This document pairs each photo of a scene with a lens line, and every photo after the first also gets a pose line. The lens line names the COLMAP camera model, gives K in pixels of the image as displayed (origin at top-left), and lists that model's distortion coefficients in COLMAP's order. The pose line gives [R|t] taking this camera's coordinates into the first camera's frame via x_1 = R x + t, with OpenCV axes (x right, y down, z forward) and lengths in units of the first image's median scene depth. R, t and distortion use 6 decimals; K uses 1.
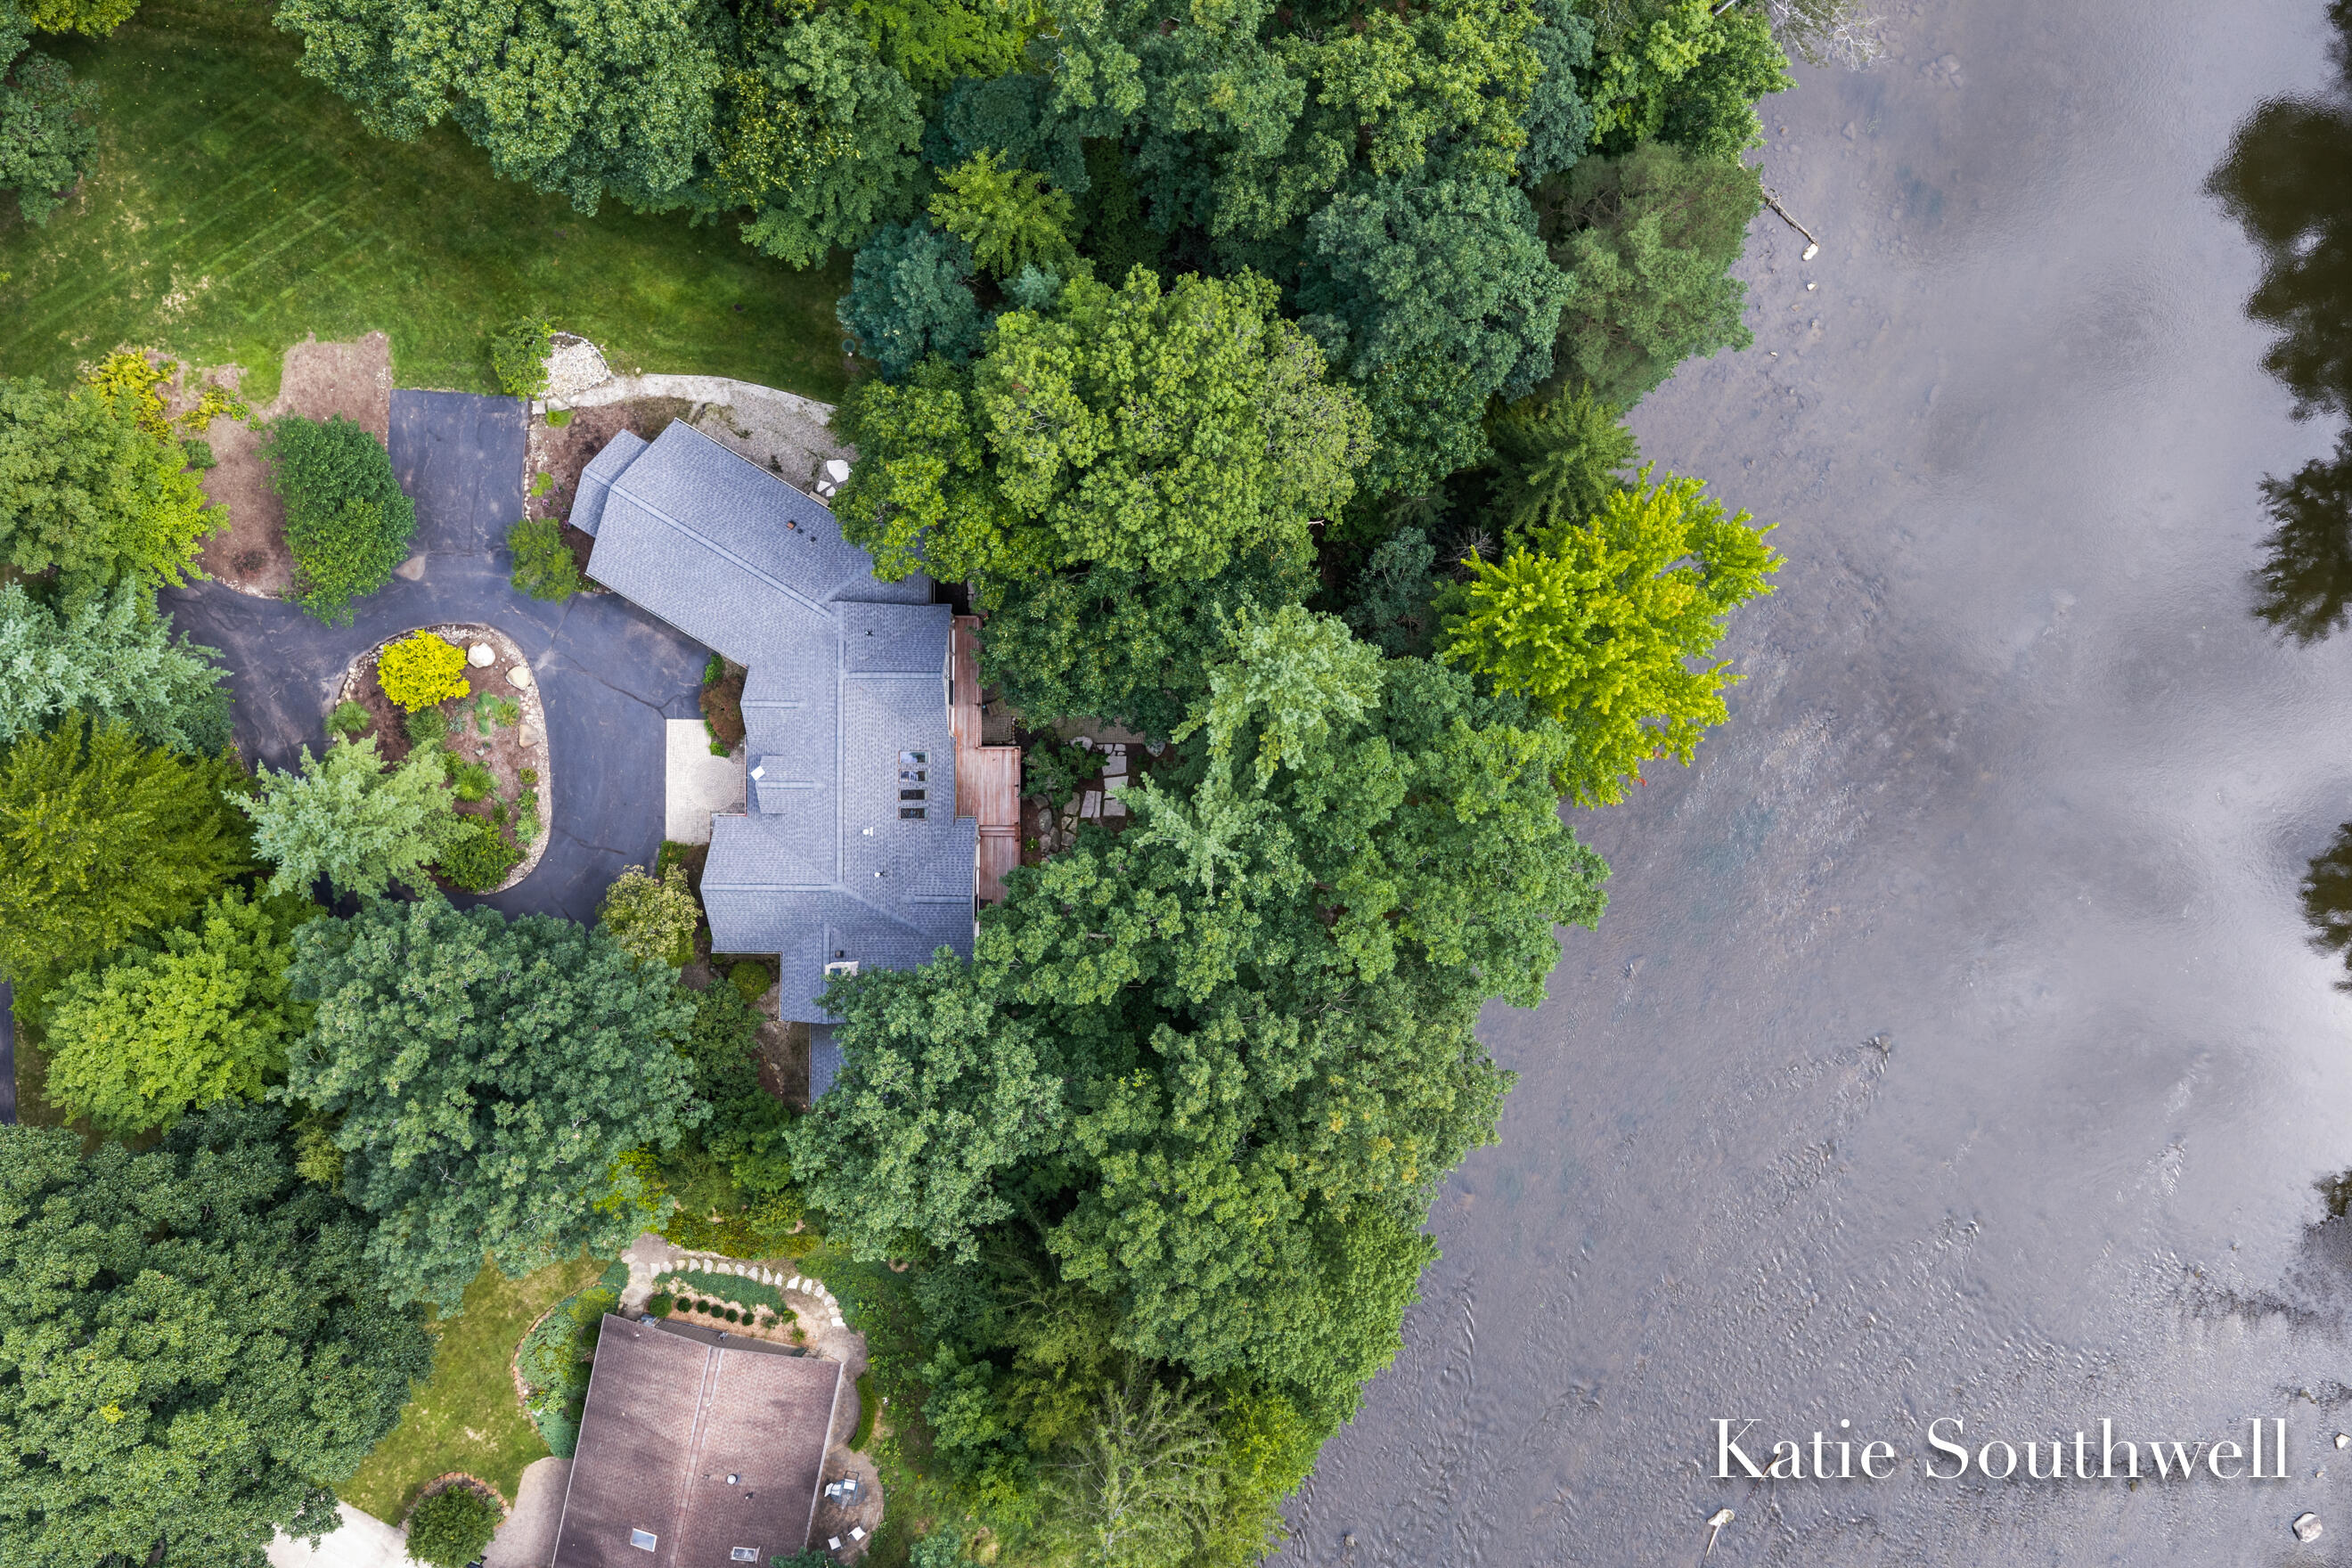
lens RADIAL K [[1868.0, 0, 1176.0], [0, 1868.0, 784.0], [0, 0, 1]] dist [-0.015727, 0.003768]
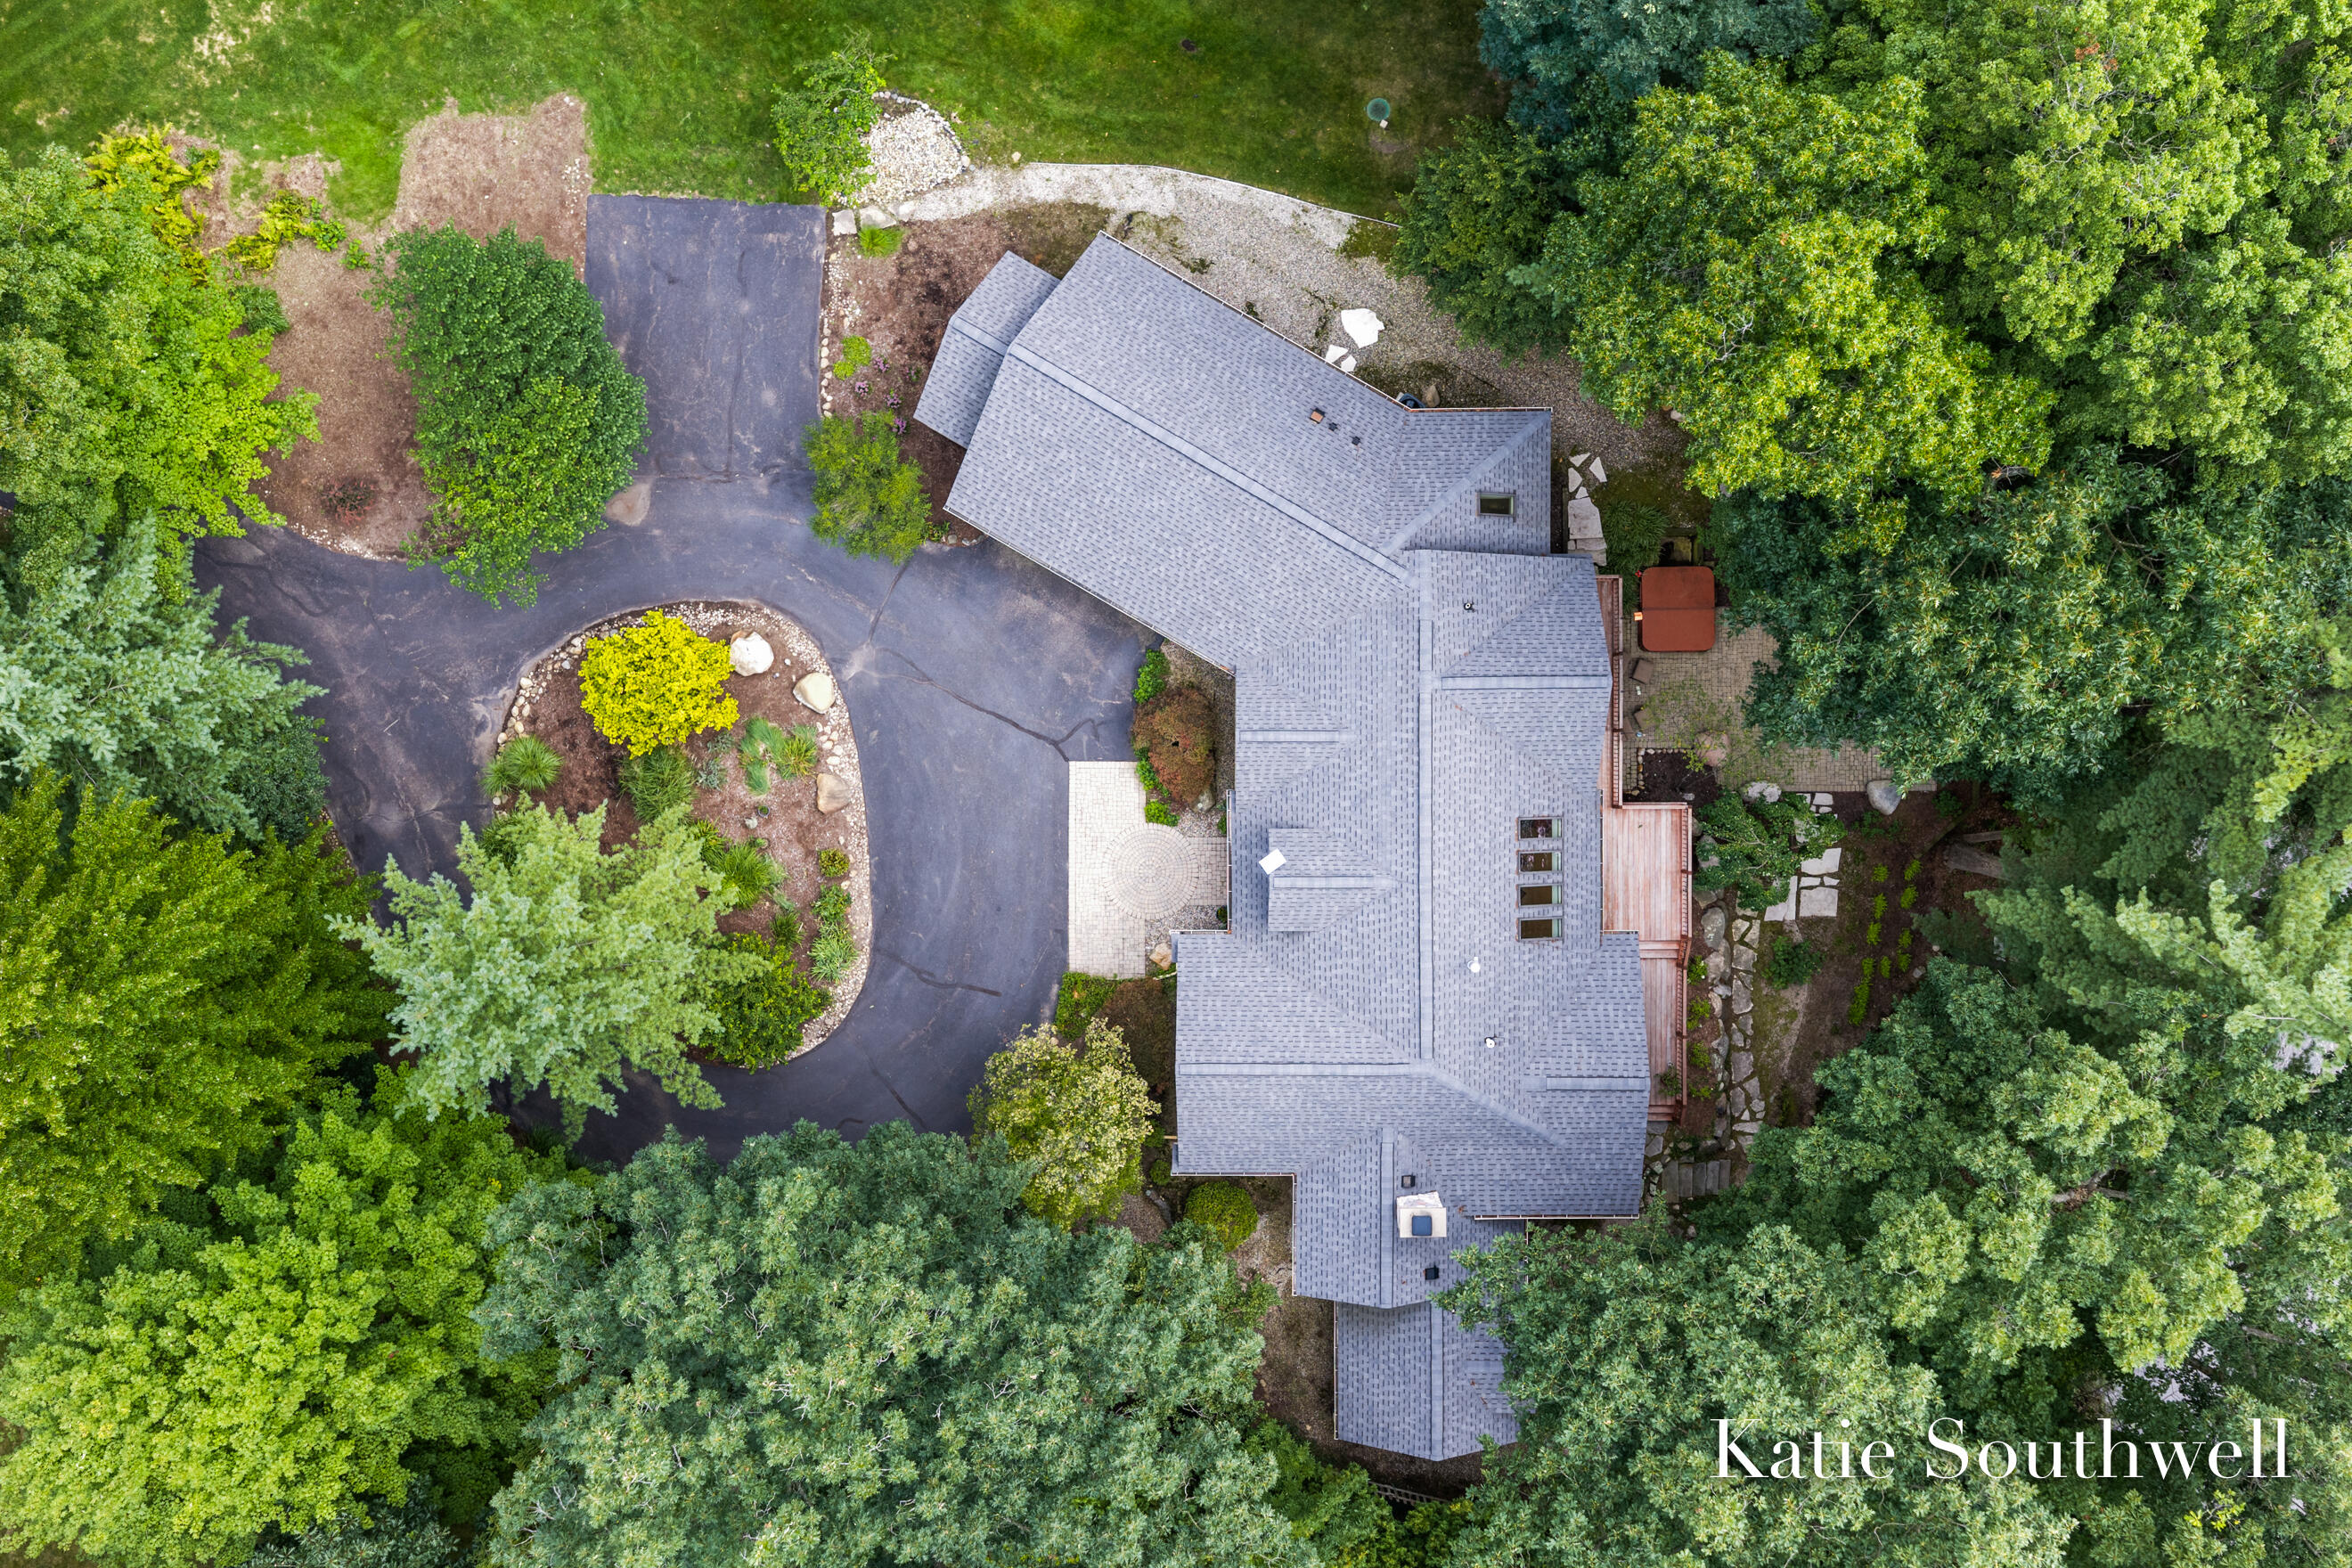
lens RADIAL K [[1994.8, 0, 1187.1], [0, 1994.8, 763.1], [0, 0, 1]] dist [0.013870, -0.025513]
pose [[0.999711, -0.010760, -0.021513, -0.232339], [0.010594, 0.999913, -0.007811, -0.030146], [0.021595, 0.007581, 0.999738, 0.399030]]
